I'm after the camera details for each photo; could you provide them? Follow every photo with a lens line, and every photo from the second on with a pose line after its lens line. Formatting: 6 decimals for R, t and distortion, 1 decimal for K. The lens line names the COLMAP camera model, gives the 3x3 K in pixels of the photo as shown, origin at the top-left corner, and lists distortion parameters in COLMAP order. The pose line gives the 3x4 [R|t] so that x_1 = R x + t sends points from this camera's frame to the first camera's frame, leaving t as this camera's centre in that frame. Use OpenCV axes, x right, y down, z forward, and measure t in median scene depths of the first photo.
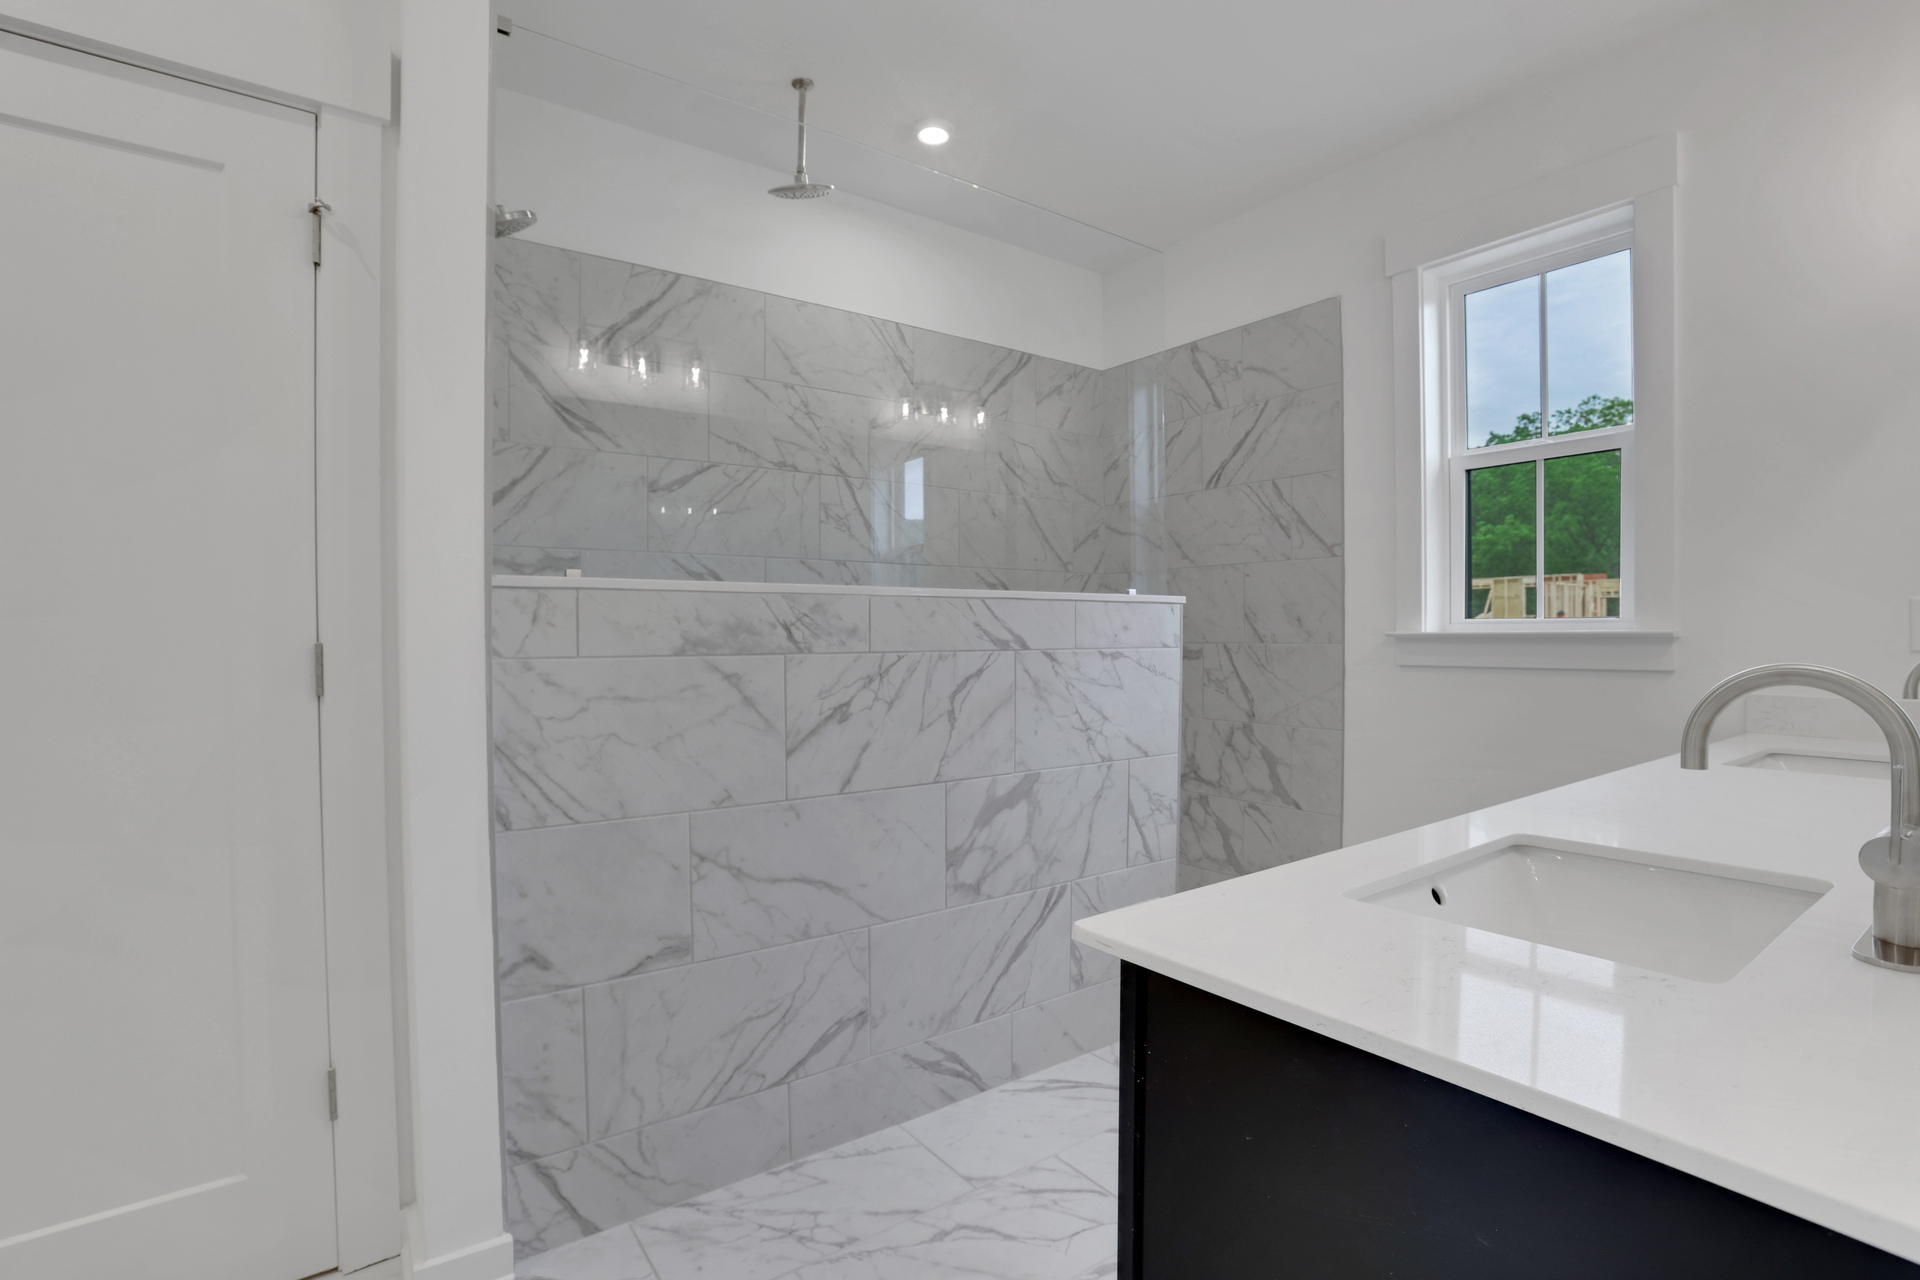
lens RADIAL K [[919.0, 0, 965.0], [0, 919.0, 638.6], [0, 0, 1]] dist [-0.031175, 0.003445]
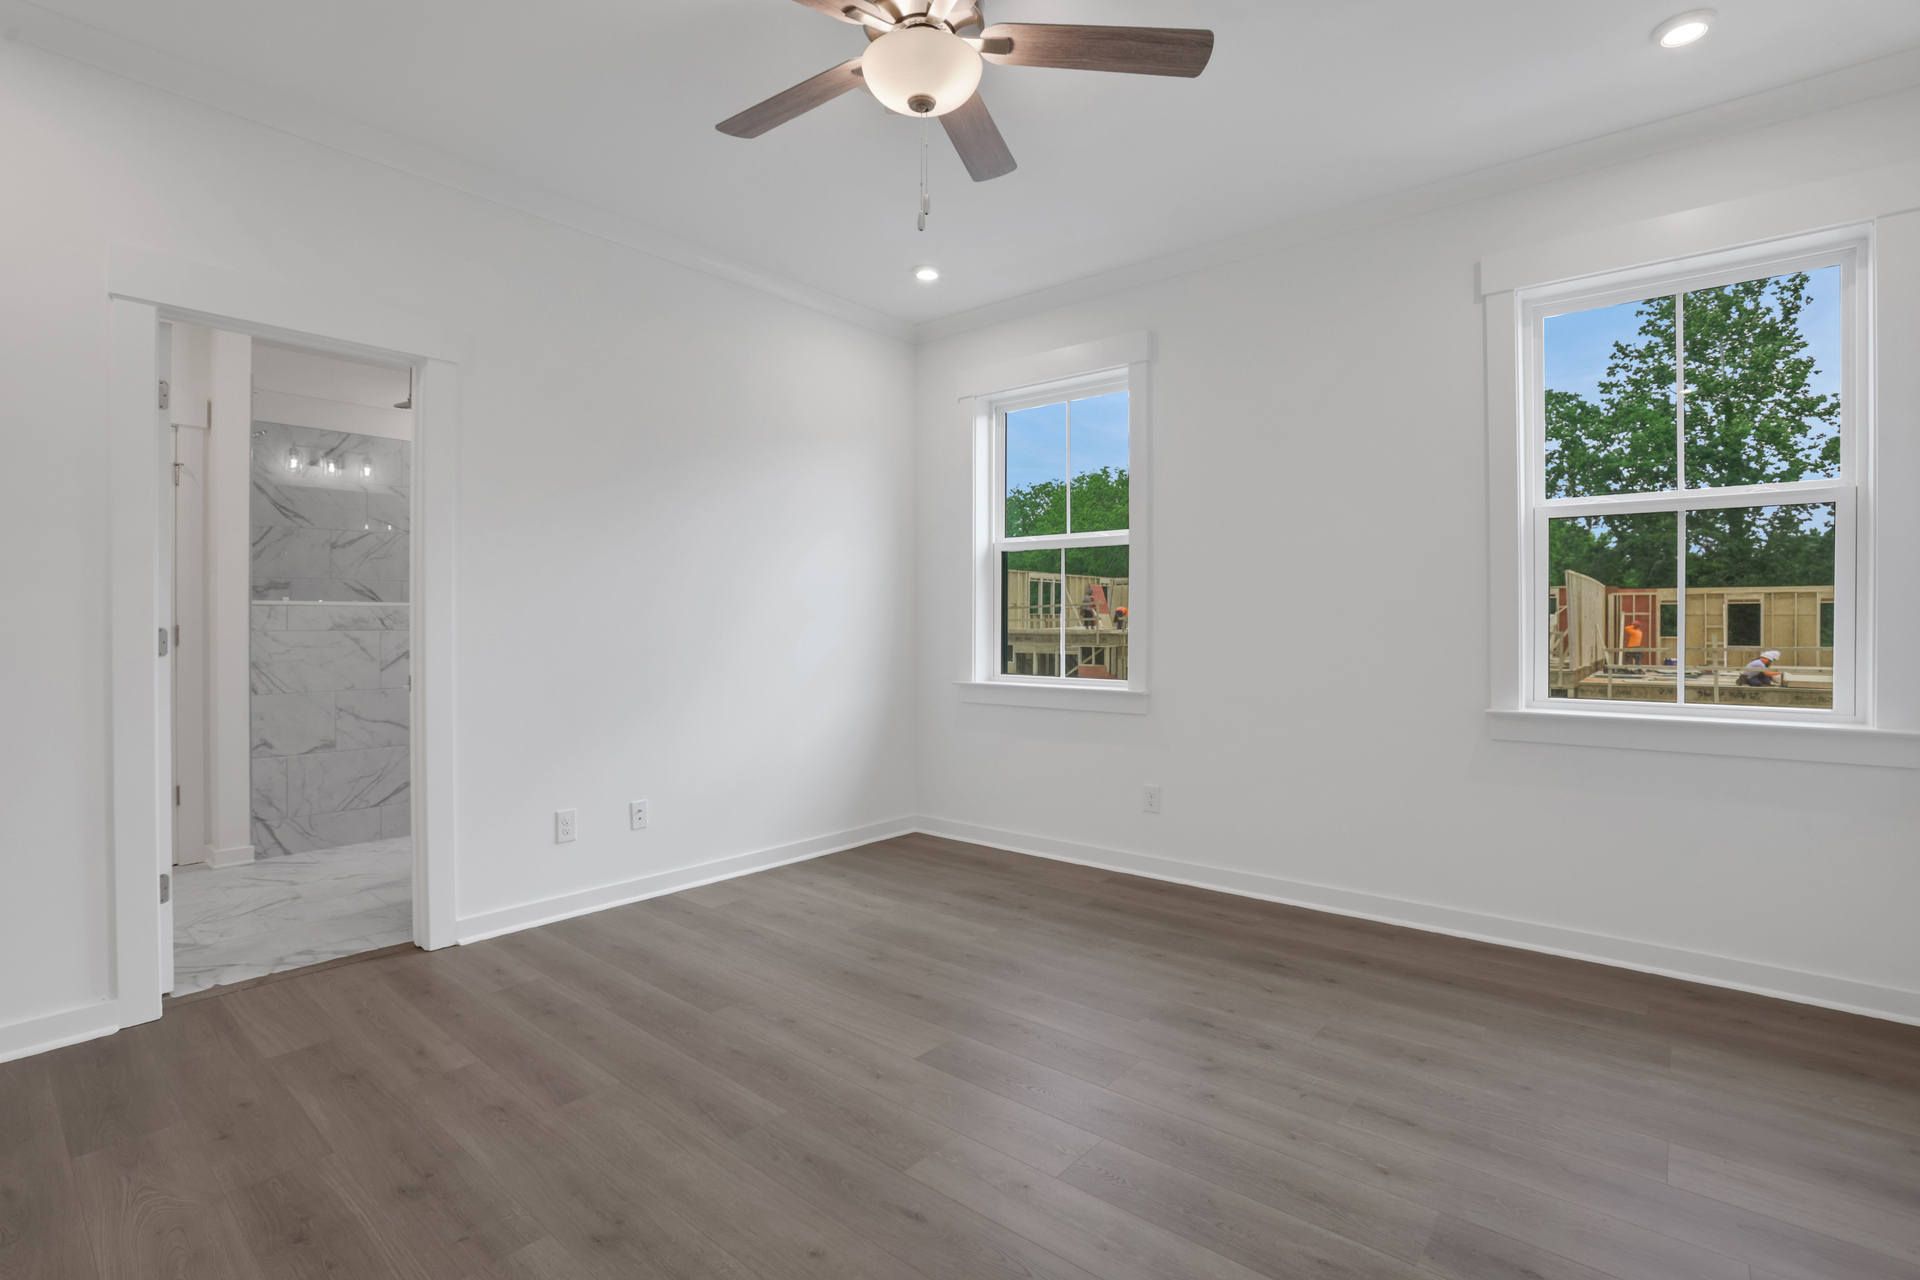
lens RADIAL K [[982.5, 0, 953.5], [0, 982.5, 609.6], [0, 0, 1]] dist [0.007310, 0.001353]
pose [[0.982225, 0.002759, 0.187689, 0.933741], [0.000919, 0.999809, -0.019508, 0.015533], [-0.187707, 0.019334, 0.982035, -2.161039]]
